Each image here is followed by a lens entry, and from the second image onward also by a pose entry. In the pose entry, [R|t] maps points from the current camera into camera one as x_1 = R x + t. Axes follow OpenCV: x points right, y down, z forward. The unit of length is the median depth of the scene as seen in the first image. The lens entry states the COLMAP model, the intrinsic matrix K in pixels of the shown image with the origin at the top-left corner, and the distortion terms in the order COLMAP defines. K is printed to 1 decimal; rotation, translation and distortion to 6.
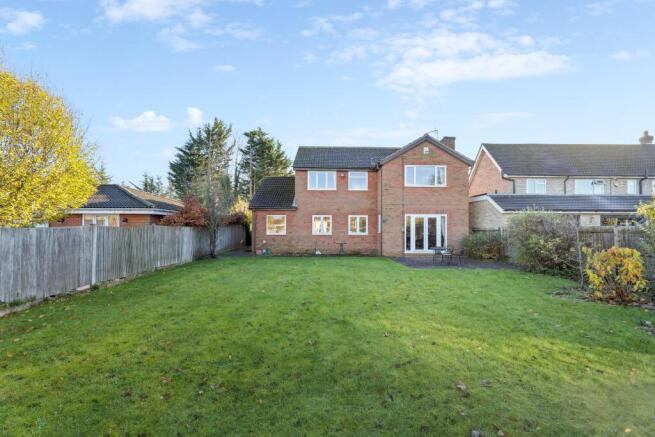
lens RADIAL K [[298.2, 0, 327.9], [0, 298.2, 223.7], [0, 0, 1]] dist [0.003819, 0.000297]
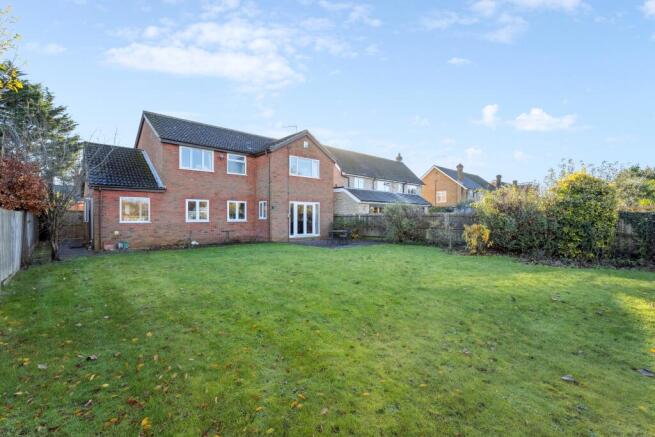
lens RADIAL K [[298.2, 0, 326.5], [0, 298.2, 213.2], [0, 0, 1]] dist [0.003819, 0.000297]
pose [[0.745931, 0.004287, 0.666010, -0.301777], [-0.008189, 0.999963, 0.002735, 0.005491], [-0.665973, -0.007494, 0.745938, 0.098758]]
